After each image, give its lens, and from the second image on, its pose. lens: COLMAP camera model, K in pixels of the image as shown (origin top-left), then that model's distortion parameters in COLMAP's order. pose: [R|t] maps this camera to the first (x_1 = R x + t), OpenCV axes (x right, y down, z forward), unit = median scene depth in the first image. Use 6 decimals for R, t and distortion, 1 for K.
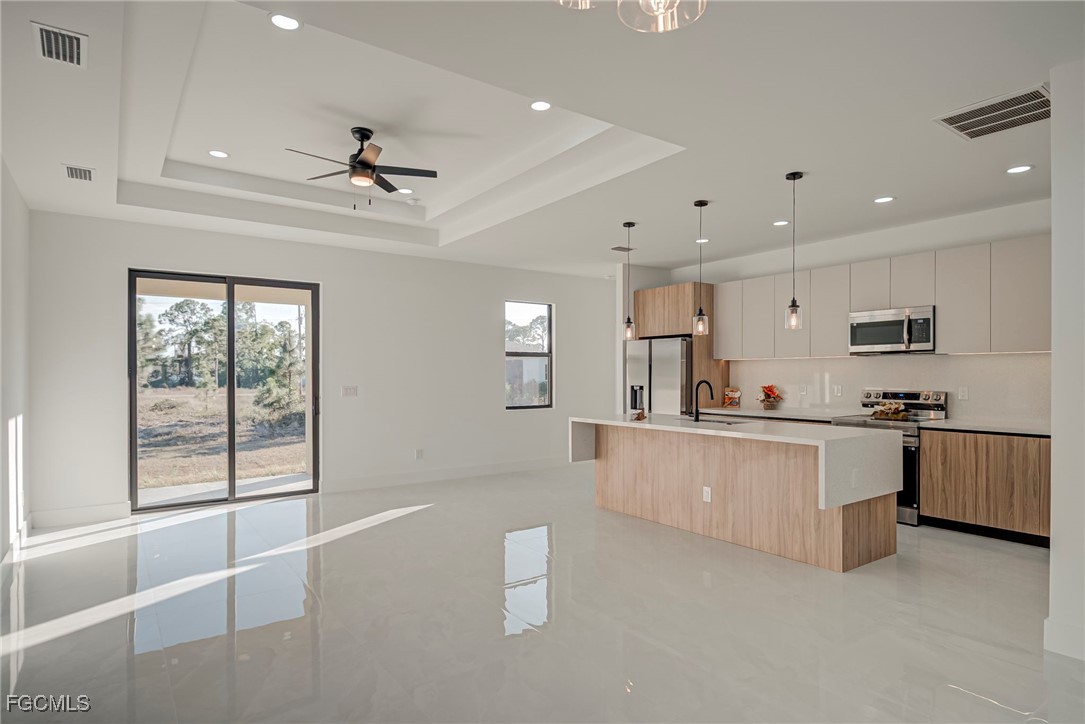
lens RADIAL K [[589.0, 0, 541.9], [0, 589.0, 375.7], [0, 0, 1]] dist [-0.001712, -0.000244]
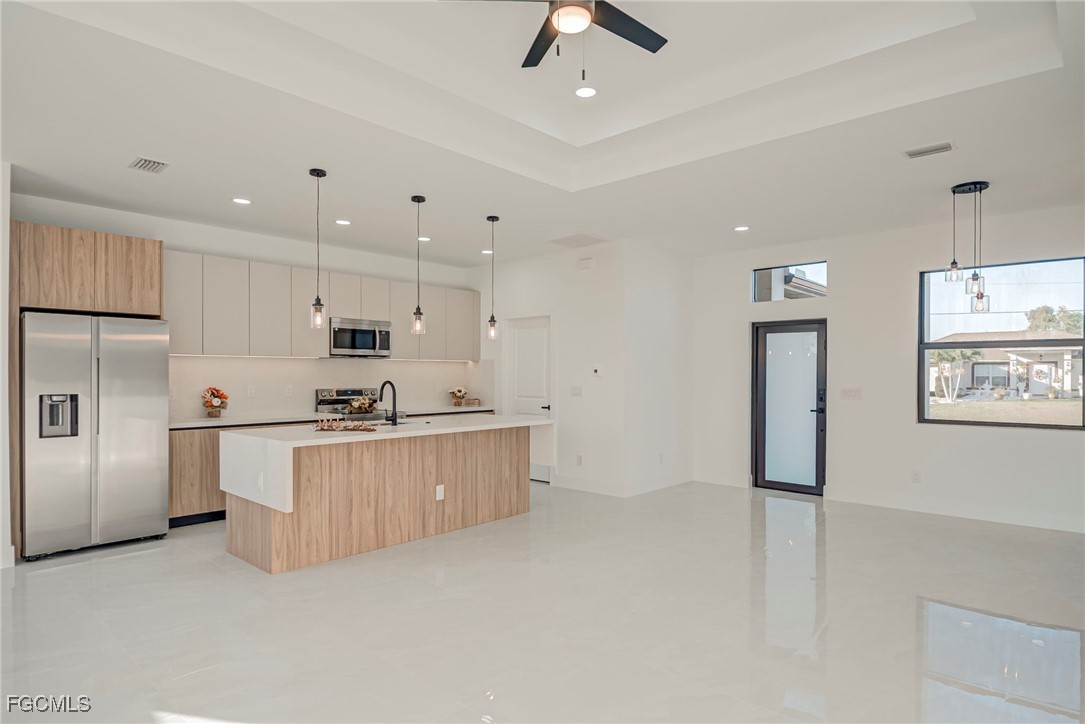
lens RADIAL K [[589.0, 0, 541.9], [0, 589.0, 375.7], [0, 0, 1]] dist [-0.001712, -0.000244]
pose [[-0.200911, -0.002738, 0.979606, -0.735636], [0.001752, 0.999993, 0.003154, -0.003380], [-0.979608, 0.002350, -0.200905, 1.010294]]
